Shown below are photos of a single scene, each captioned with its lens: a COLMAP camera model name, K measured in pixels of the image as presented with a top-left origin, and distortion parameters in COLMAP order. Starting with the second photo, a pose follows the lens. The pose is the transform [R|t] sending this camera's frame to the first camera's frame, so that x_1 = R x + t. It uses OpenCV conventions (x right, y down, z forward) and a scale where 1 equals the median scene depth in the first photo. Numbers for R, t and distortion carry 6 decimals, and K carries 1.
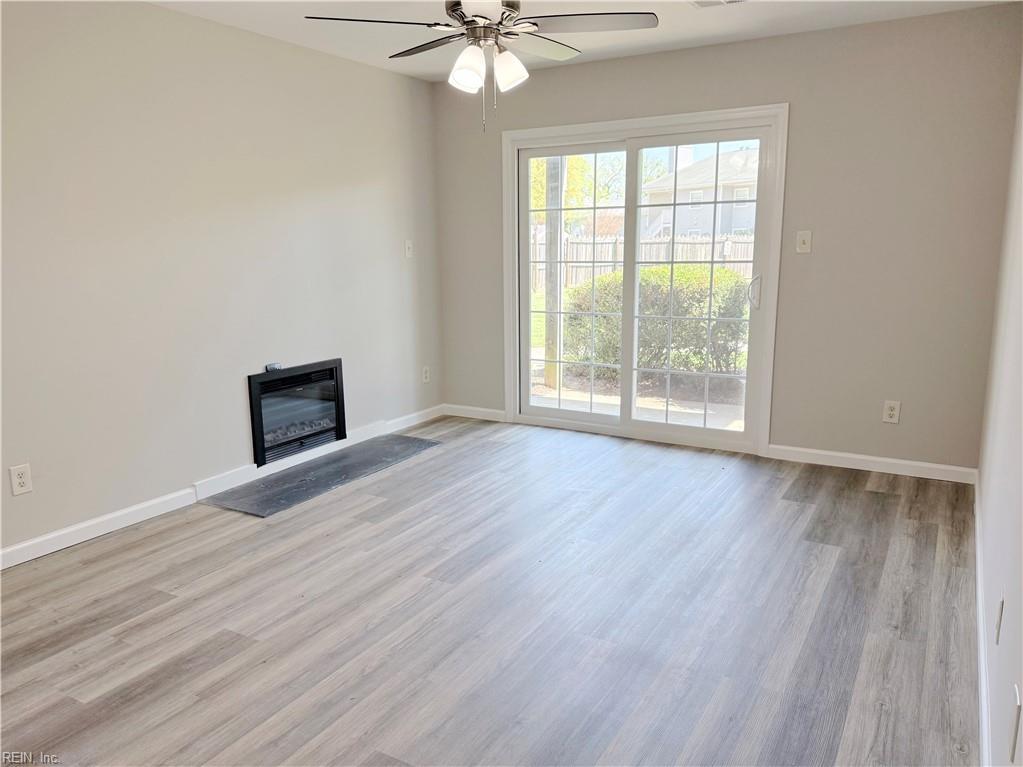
lens RADIAL K [[748.6, 0, 512.5], [0, 748.6, 388.4], [0, 0, 1]] dist [0.128869, -0.187693]
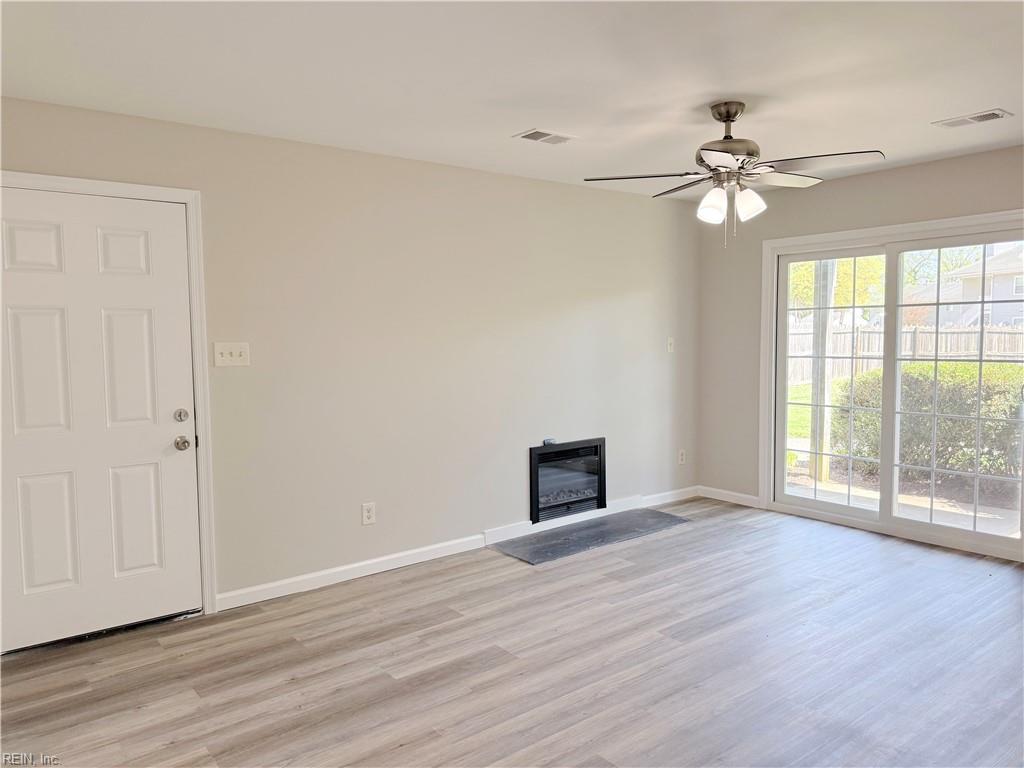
lens RADIAL K [[725.5, 0, 519.4], [0, 725.5, 386.2], [0, 0, 1]] dist [0.120868, -0.177412]
pose [[0.932246, 0.027056, -0.360811, 0.066405], [-0.068339, 0.992419, -0.102151, 0.006319], [0.355312, 0.119887, 0.927028, -0.127728]]
